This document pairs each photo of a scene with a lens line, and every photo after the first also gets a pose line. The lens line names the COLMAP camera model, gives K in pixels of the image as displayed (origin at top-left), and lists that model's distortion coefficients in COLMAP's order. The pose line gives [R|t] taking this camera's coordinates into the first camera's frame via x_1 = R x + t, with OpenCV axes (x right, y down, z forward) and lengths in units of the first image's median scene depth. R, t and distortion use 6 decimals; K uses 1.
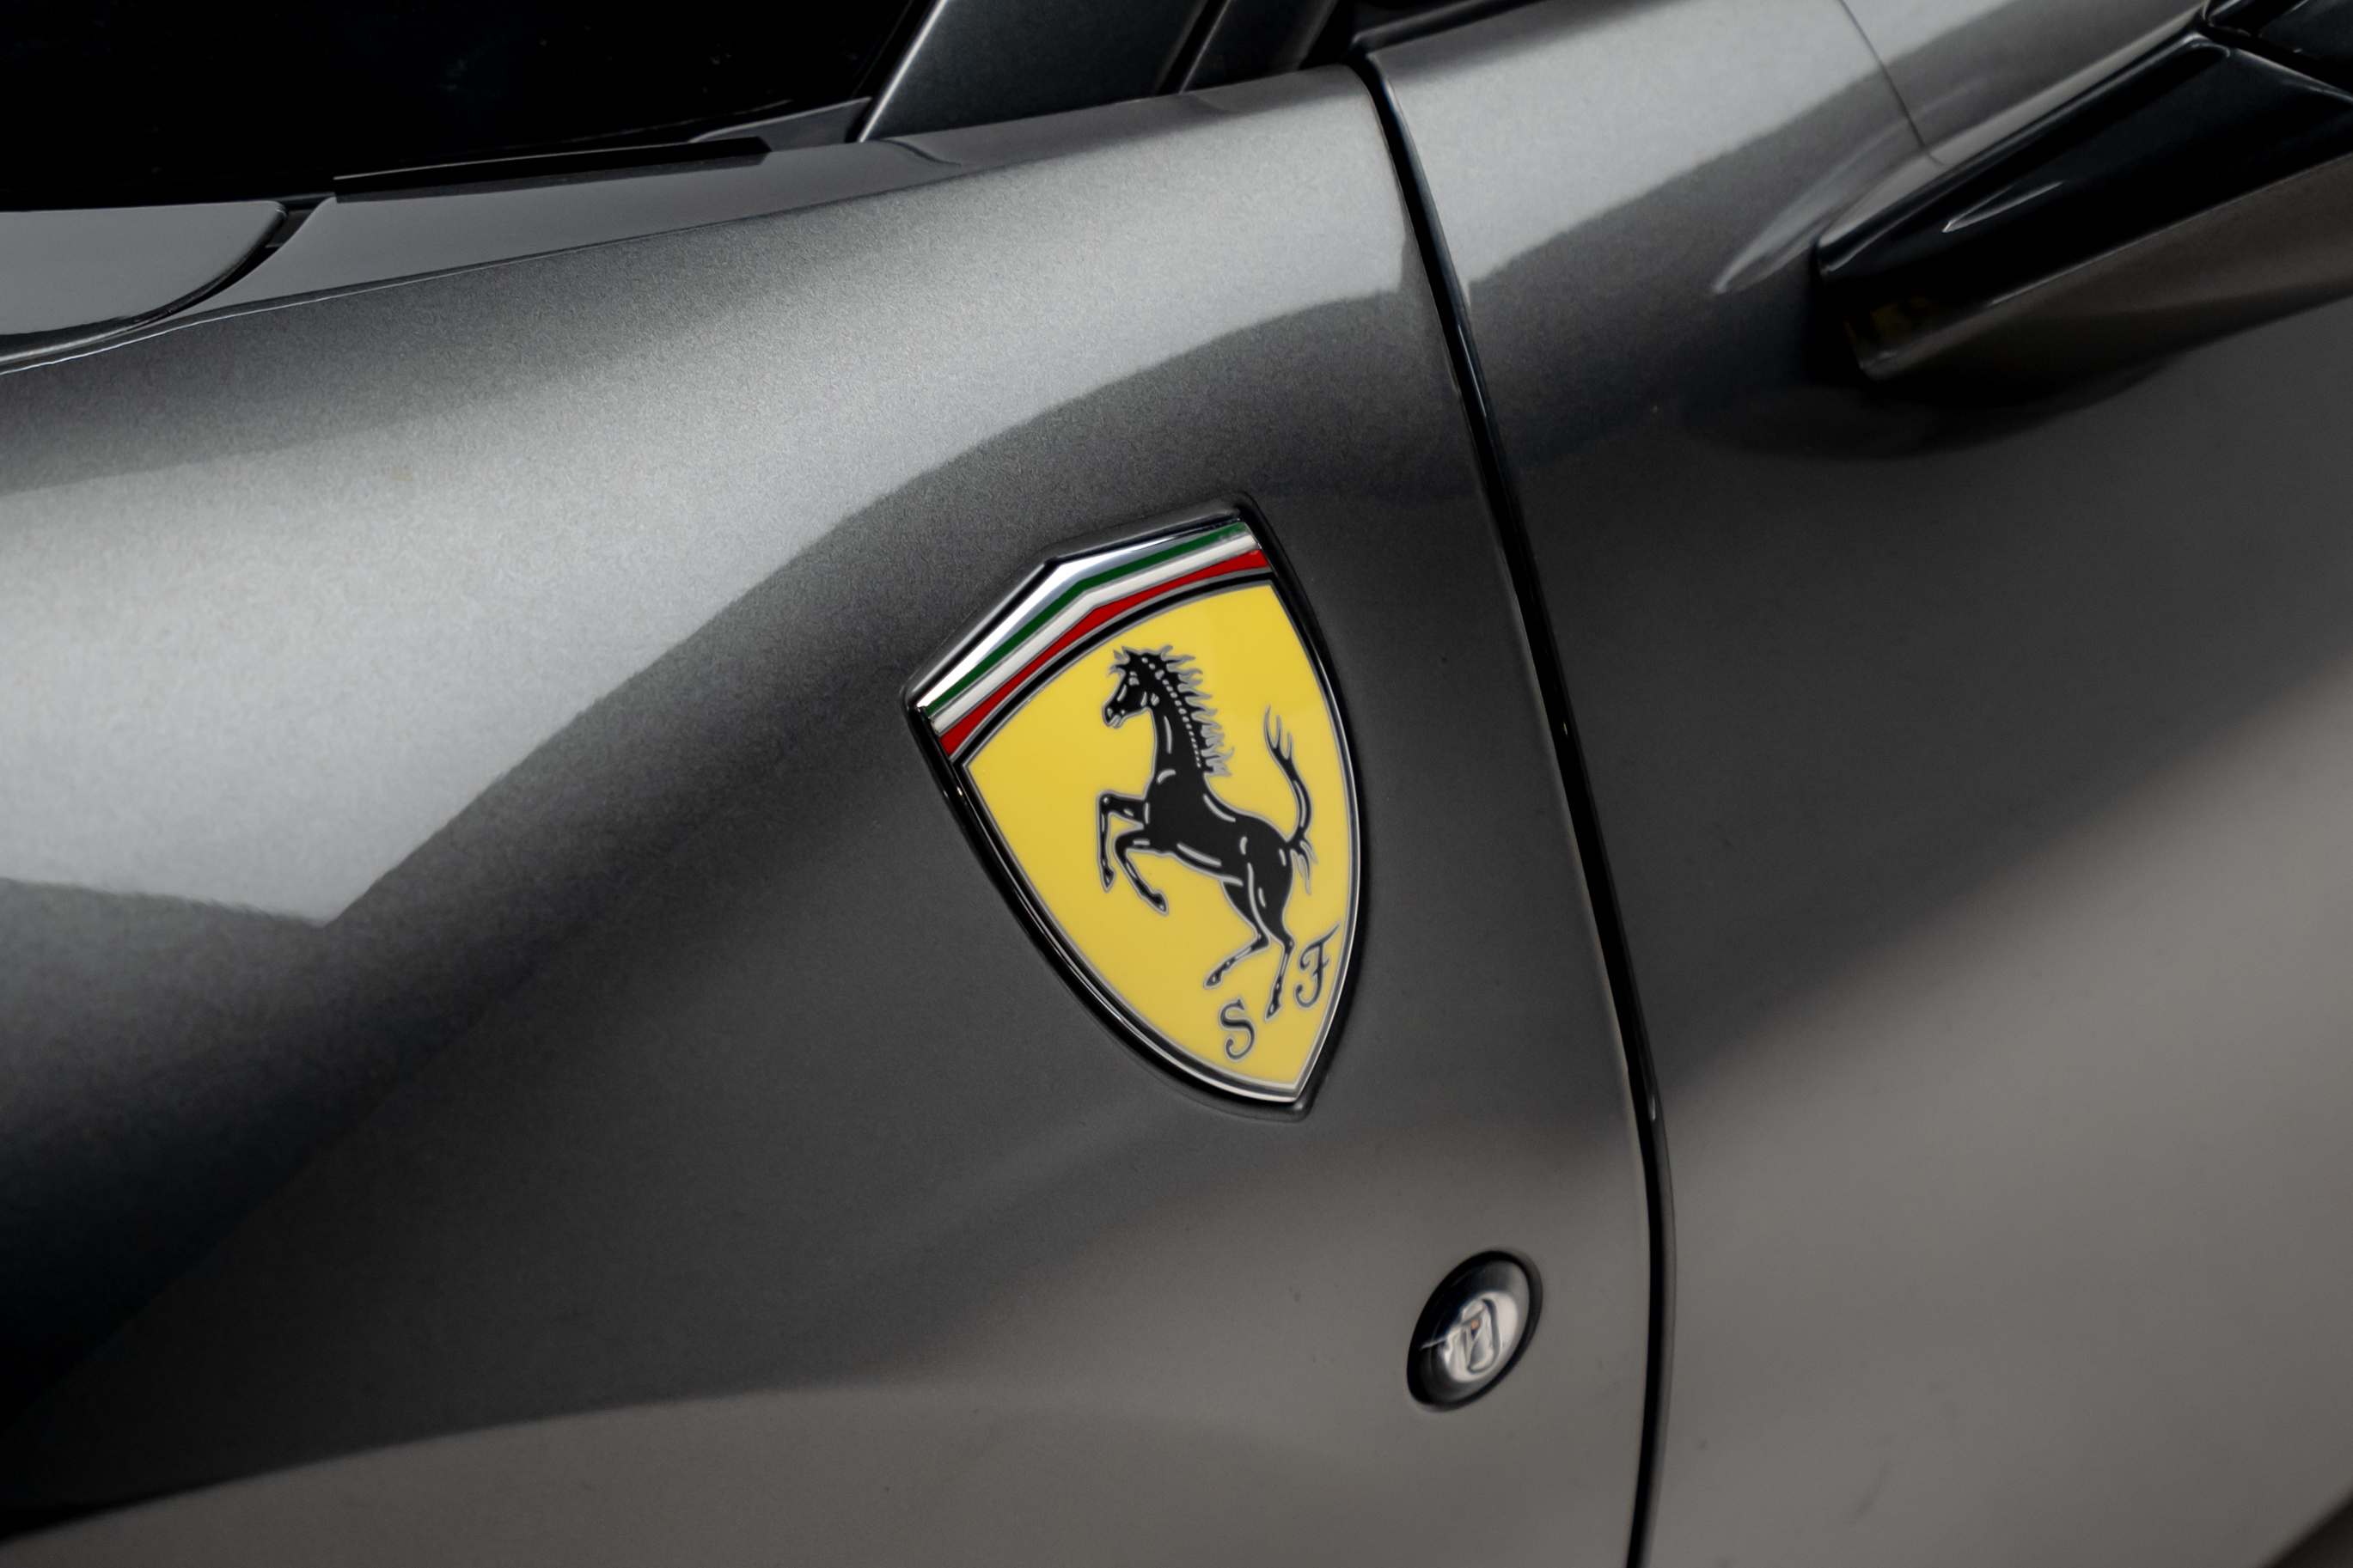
lens RADIAL K [[3515.3, 0, 1186.7], [0, 3515.3, 792.6], [0, 0, 1]] dist [0.004404, 0.000000]
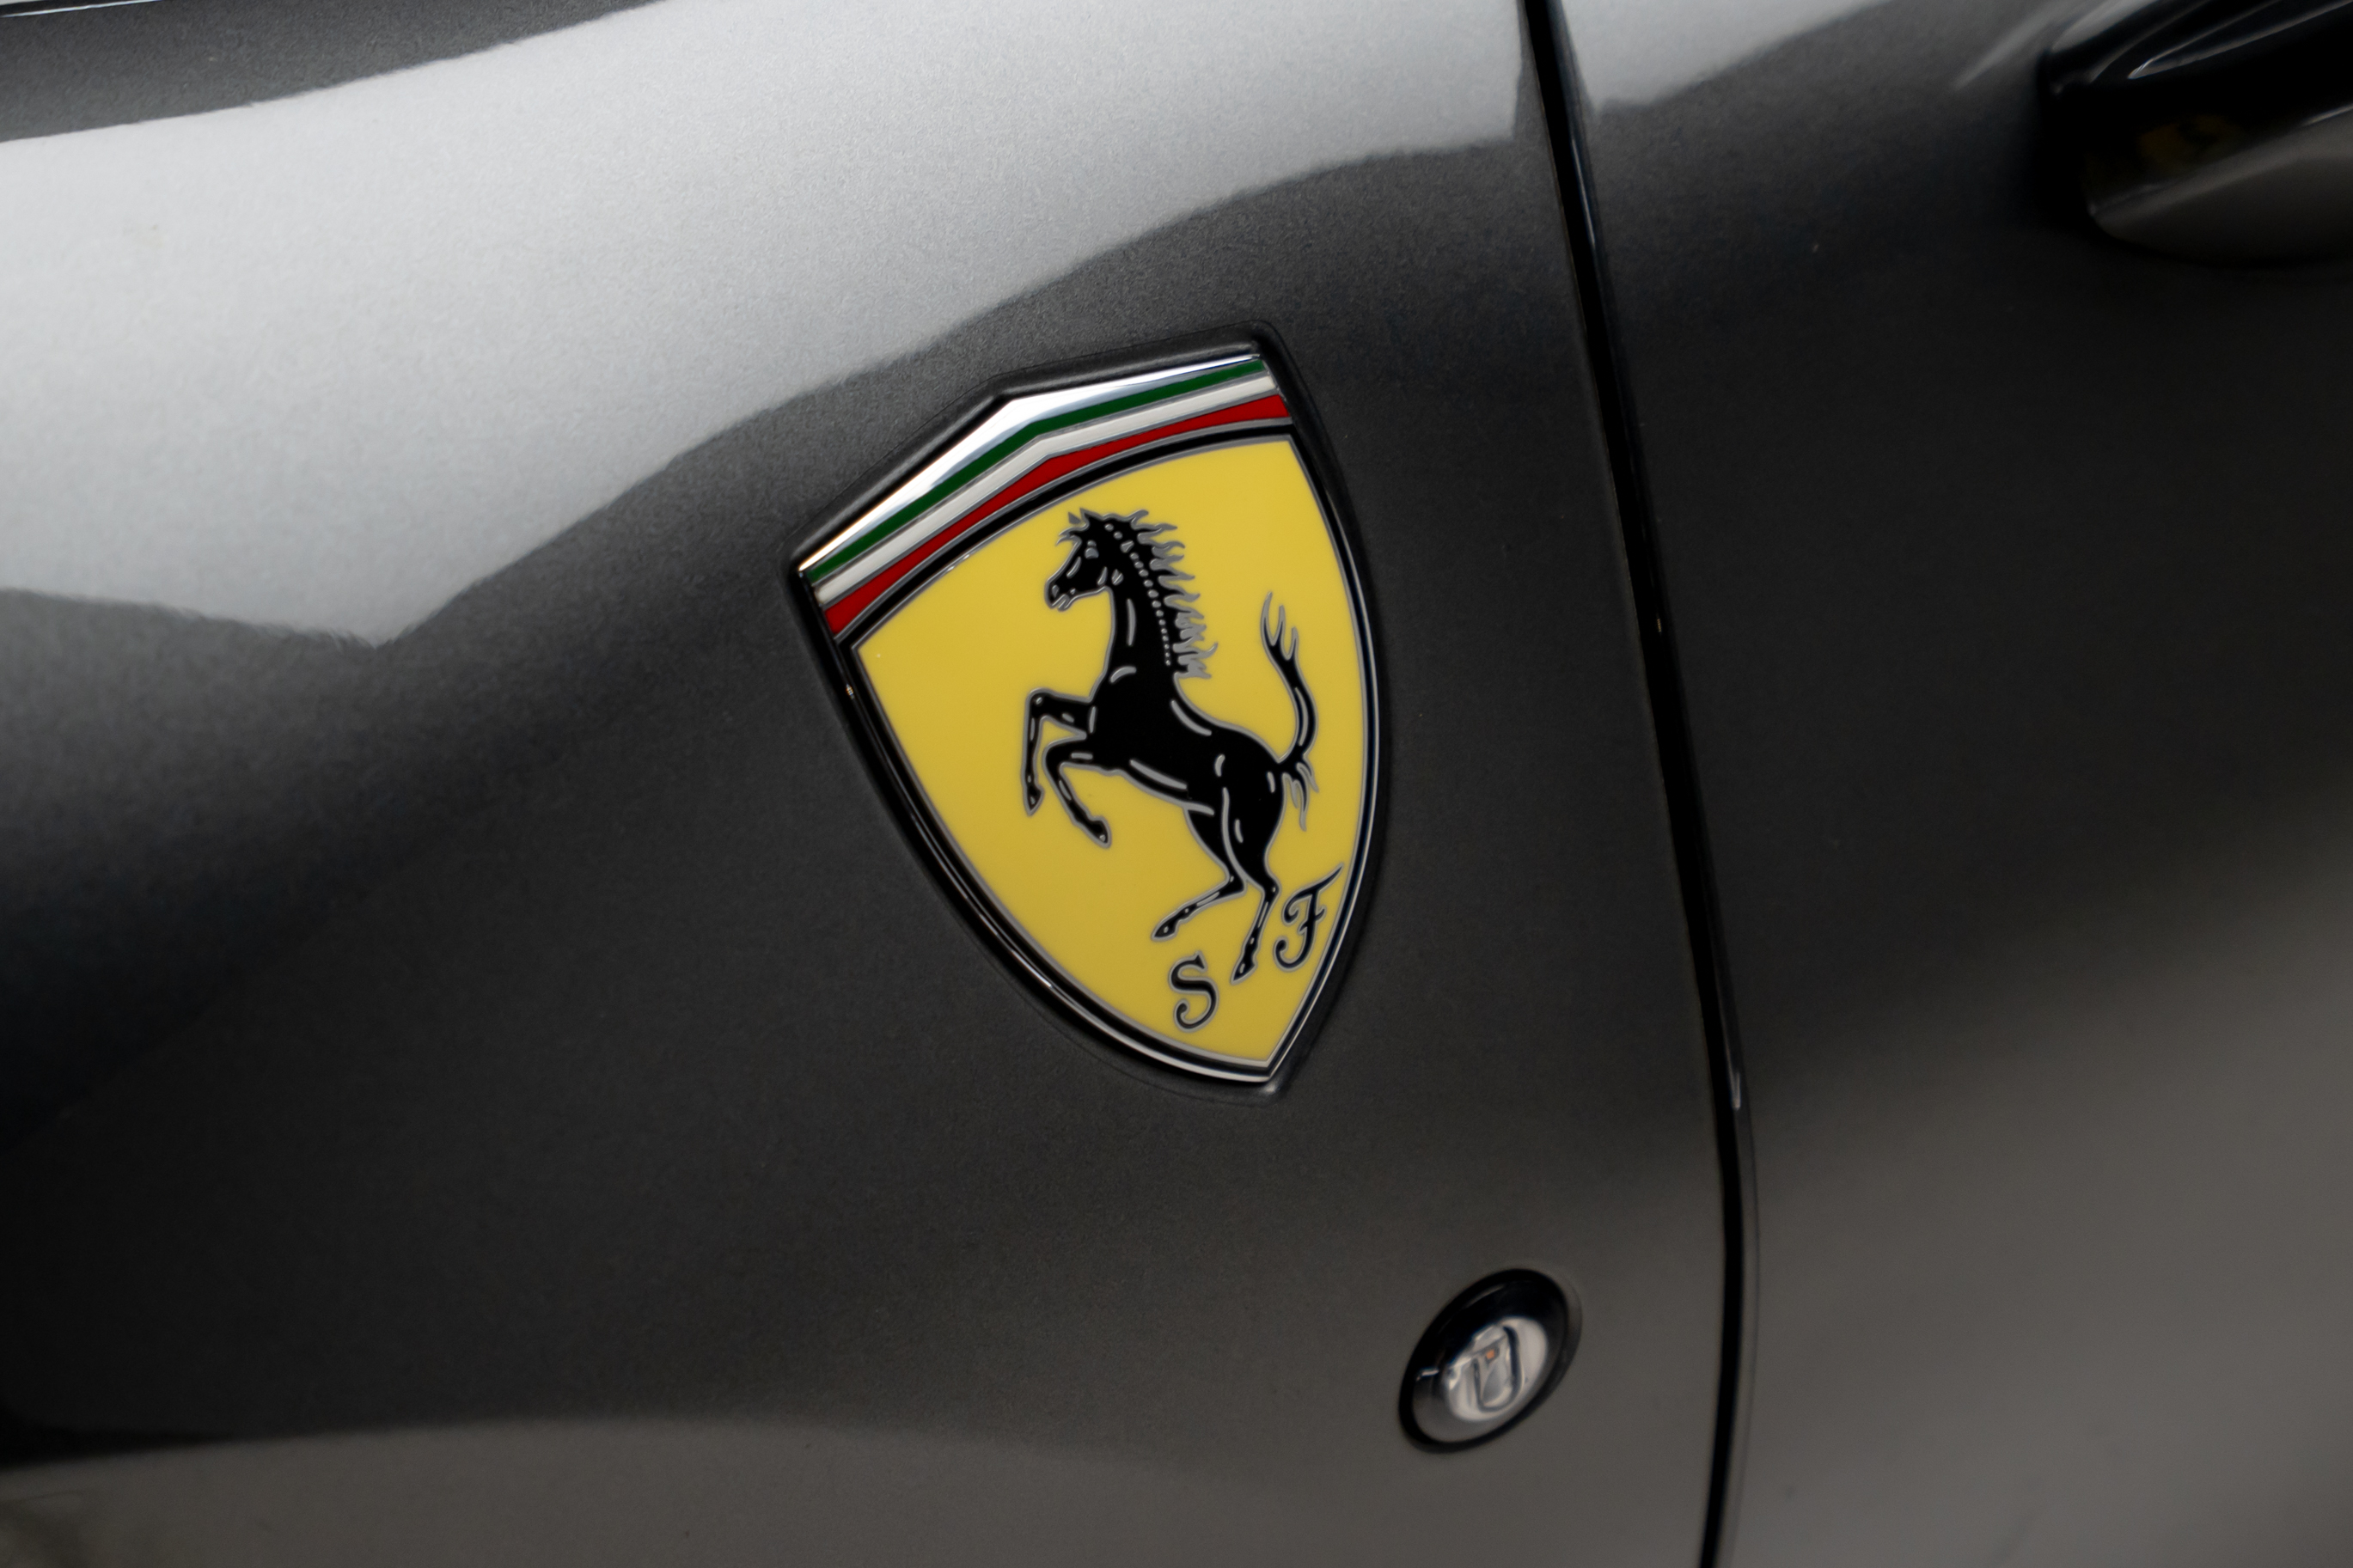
lens RADIAL K [[3515.3, 0, 1168.6], [0, 3515.3, 771.1], [0, 0, 1]] dist [0.004404, 0.000000]
pose [[0.991644, 0.082741, -0.098974, 0.084710], [-0.076200, 0.994762, 0.068139, -0.037751], [0.104094, -0.060028, 0.992754, 0.202881]]
